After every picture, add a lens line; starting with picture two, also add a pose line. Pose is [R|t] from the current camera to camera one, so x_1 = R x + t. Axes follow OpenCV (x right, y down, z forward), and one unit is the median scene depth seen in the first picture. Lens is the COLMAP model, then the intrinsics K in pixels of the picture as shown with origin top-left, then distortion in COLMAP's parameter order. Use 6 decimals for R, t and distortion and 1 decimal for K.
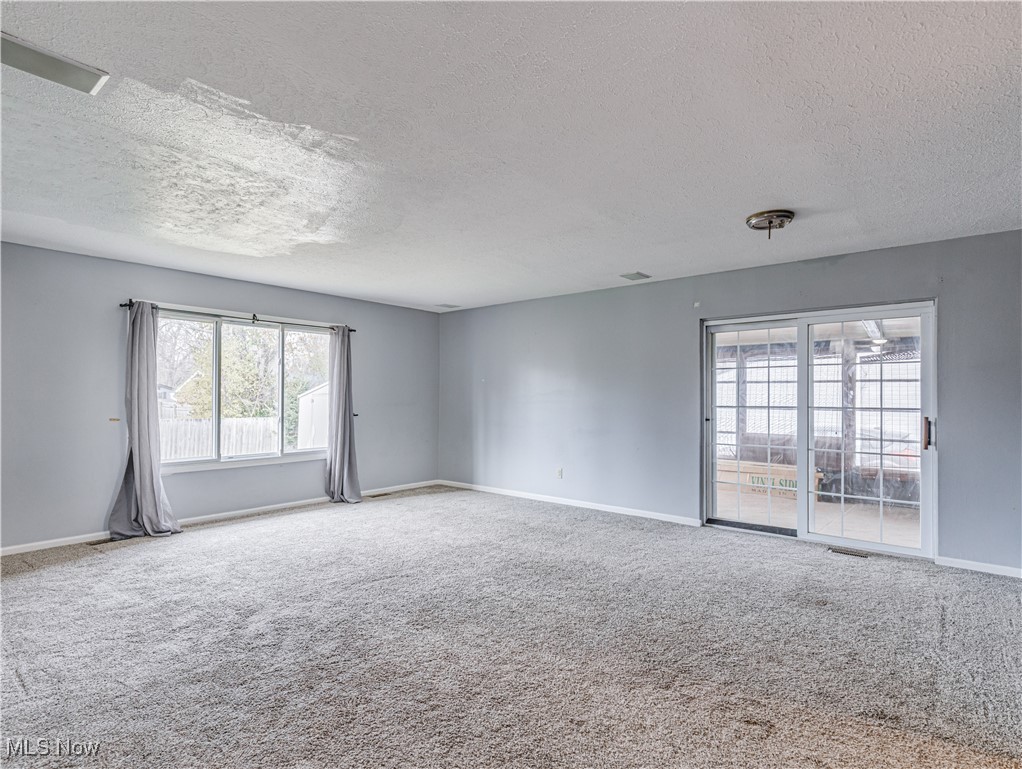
lens RADIAL K [[527.5, 0, 514.7], [0, 527.5, 389.7], [0, 0, 1]] dist [0.012864, 0.000842]
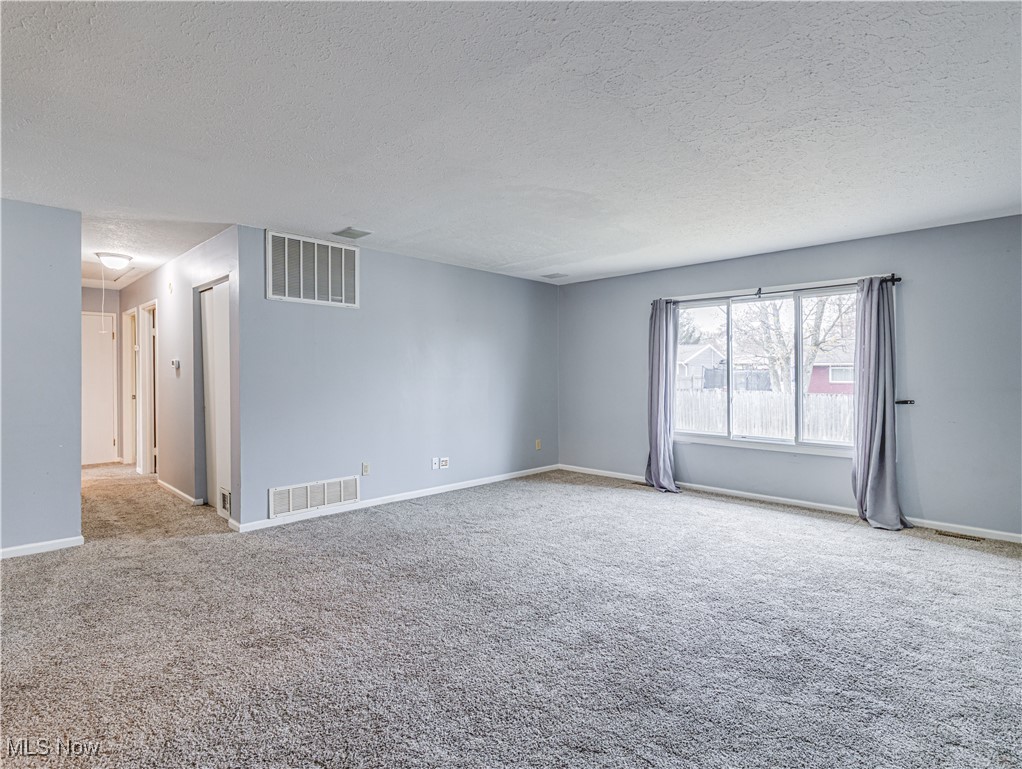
lens RADIAL K [[527.5, 0, 517.5], [0, 527.5, 379.5], [0, 0, 1]] dist [0.012864, 0.000842]
pose [[-0.058473, 0.006762, -0.998266, 0.490098], [0.018474, 0.999813, 0.005690, 0.006397], [0.998118, -0.018110, -0.058587, 0.651454]]
